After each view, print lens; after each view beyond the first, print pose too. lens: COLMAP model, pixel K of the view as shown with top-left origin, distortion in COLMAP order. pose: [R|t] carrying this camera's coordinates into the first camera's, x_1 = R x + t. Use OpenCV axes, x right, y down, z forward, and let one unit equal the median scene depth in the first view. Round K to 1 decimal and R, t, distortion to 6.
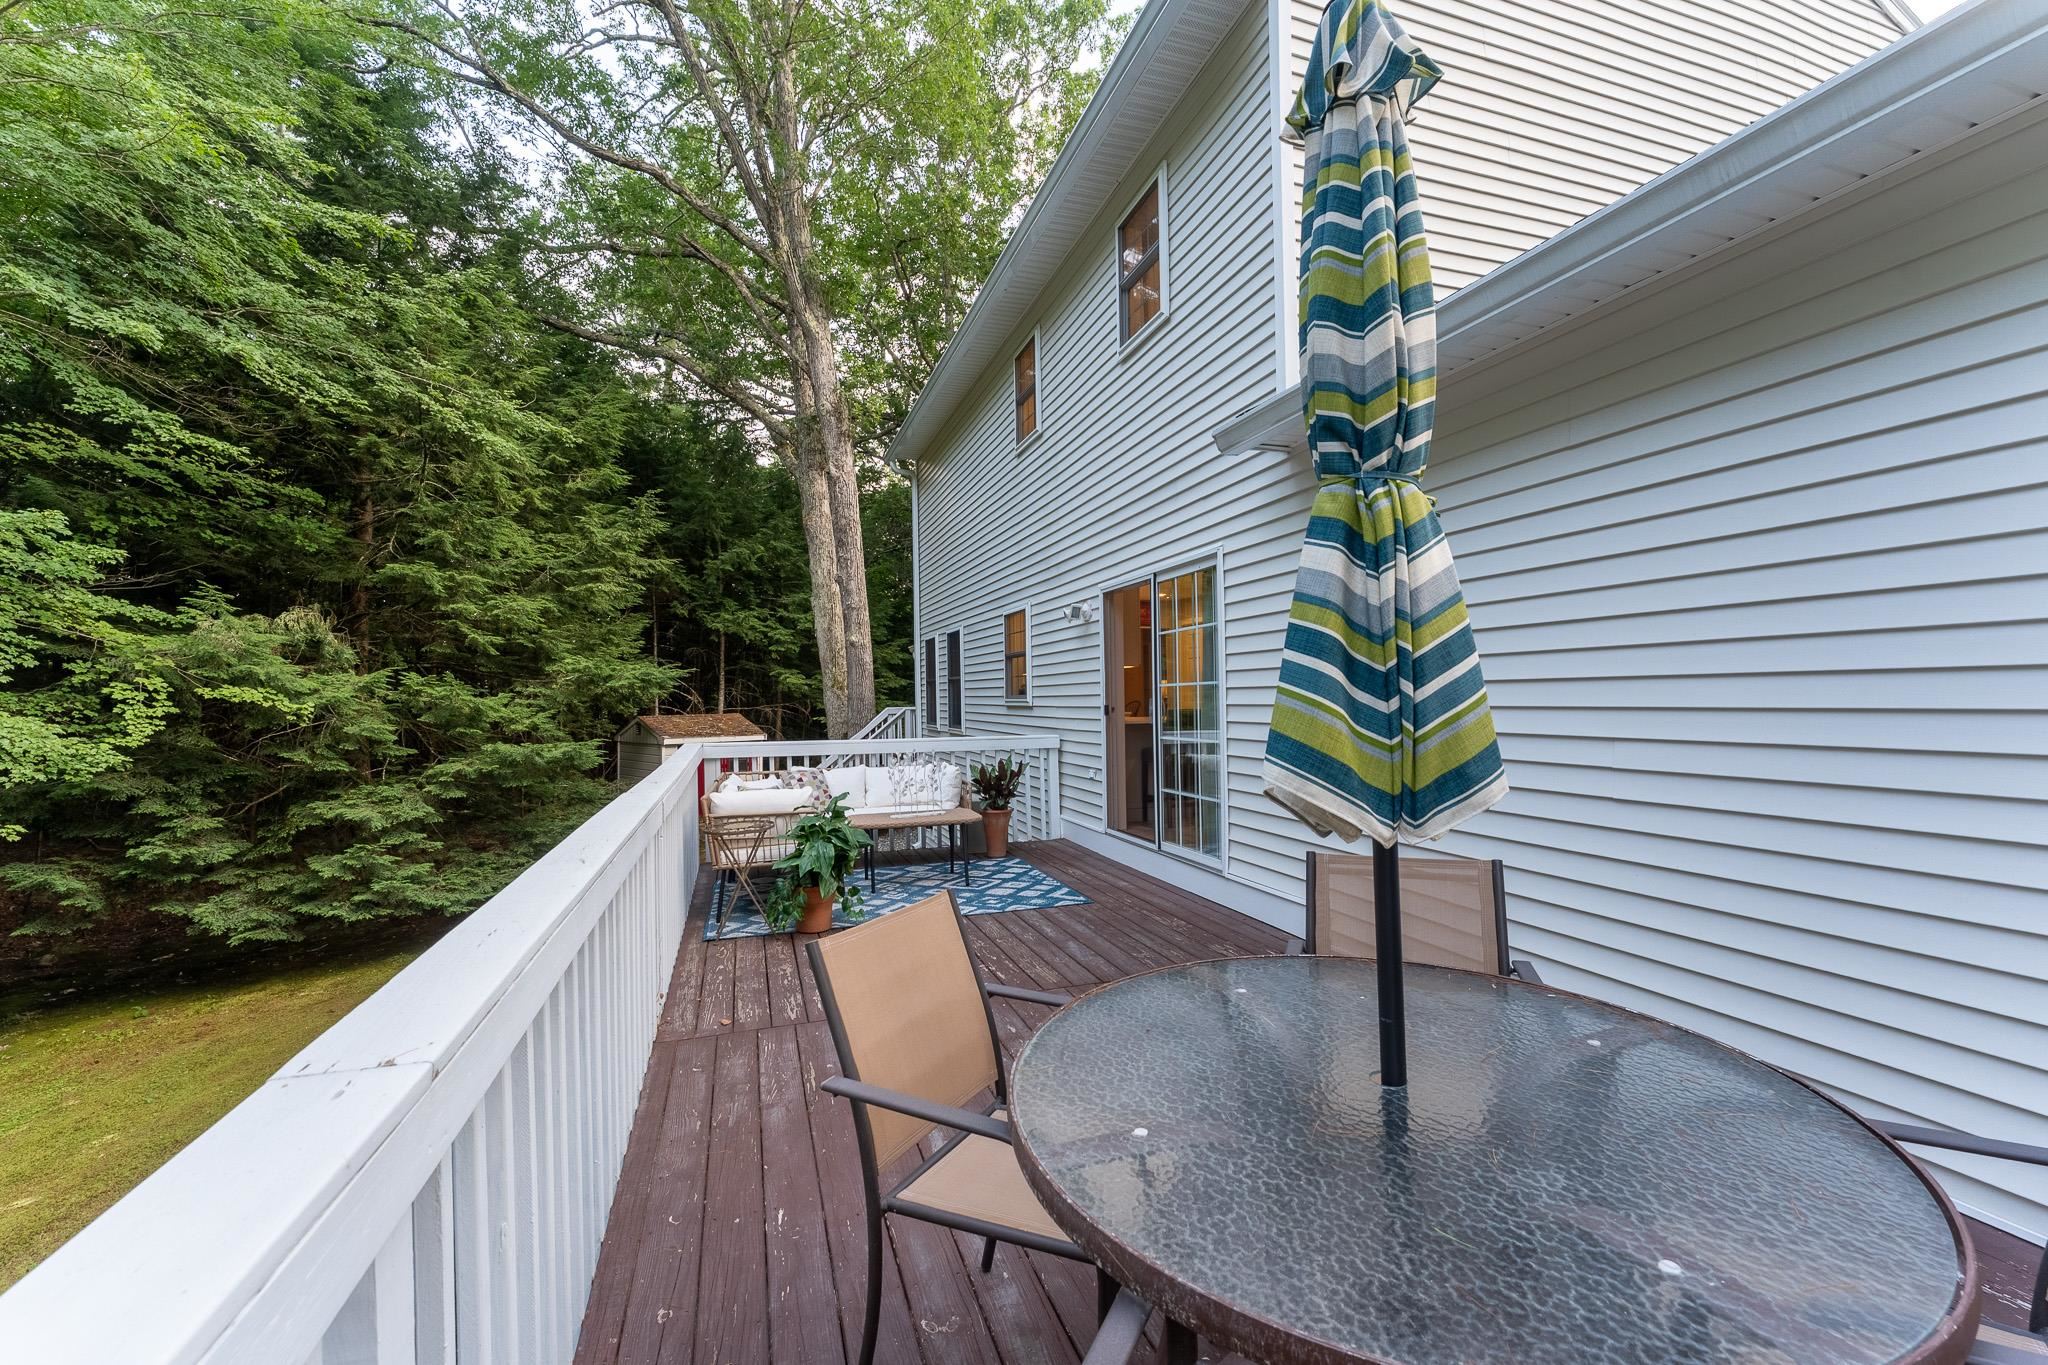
lens RADIAL K [[830.2, 0, 1030.9], [0, 830.2, 691.7], [0, 0, 1]] dist [-0.001065, -0.000173]
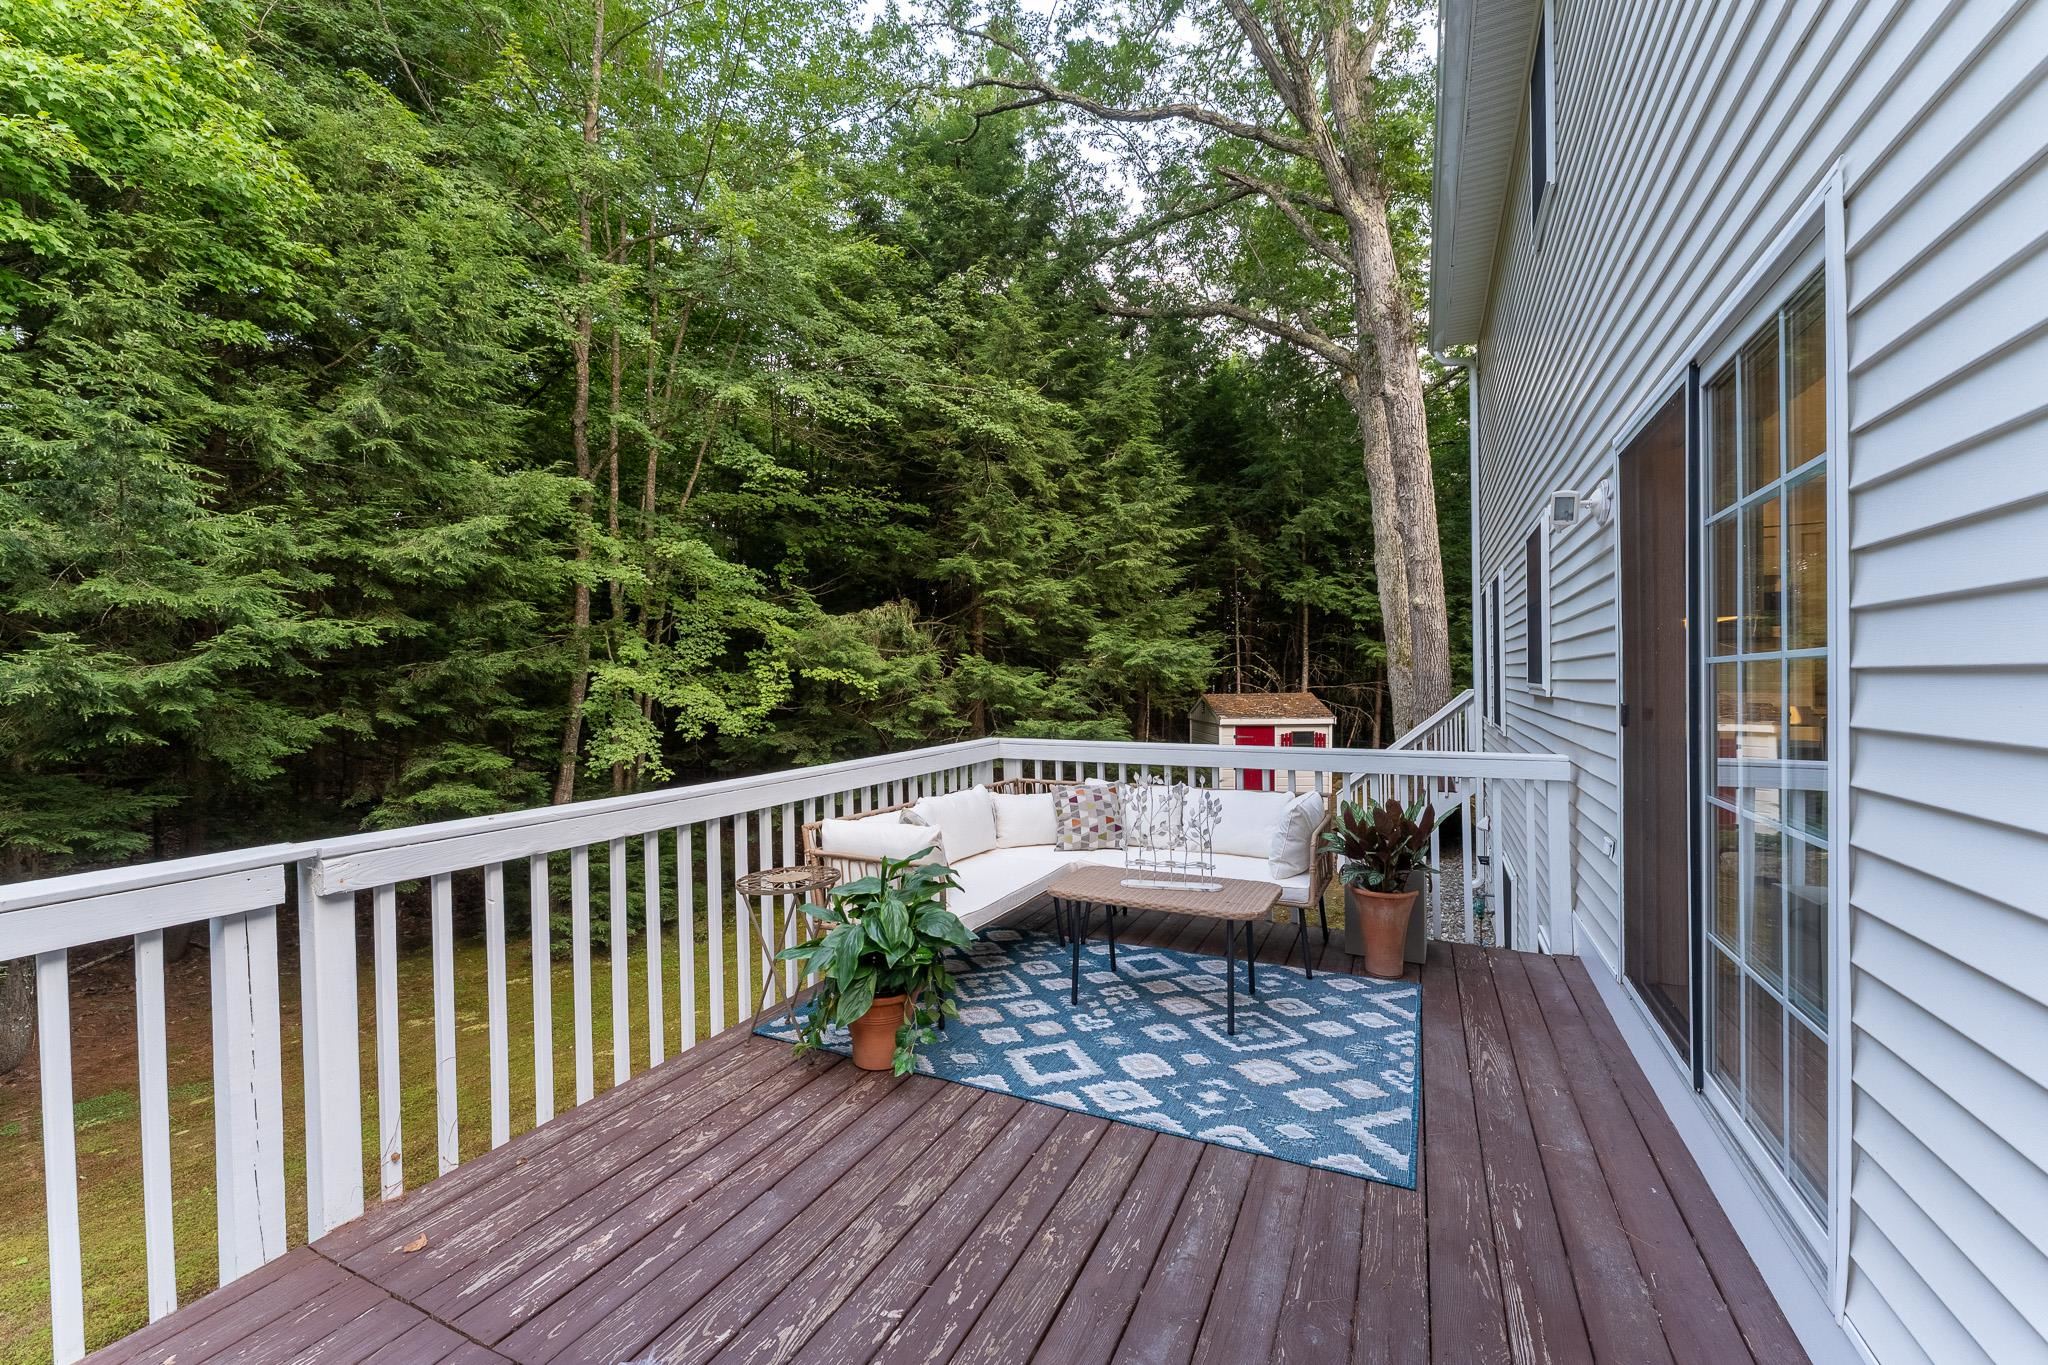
lens RADIAL K [[830.2, 0, 1022.3], [0, 830.2, 687.3], [0, 0, 1]] dist [-0.001065, -0.000173]
pose [[0.711843, 0.011474, -0.702245, 0.099138], [0.005906, 0.999733, 0.022321, -0.002606], [0.702314, -0.020037, 0.711585, 0.254578]]
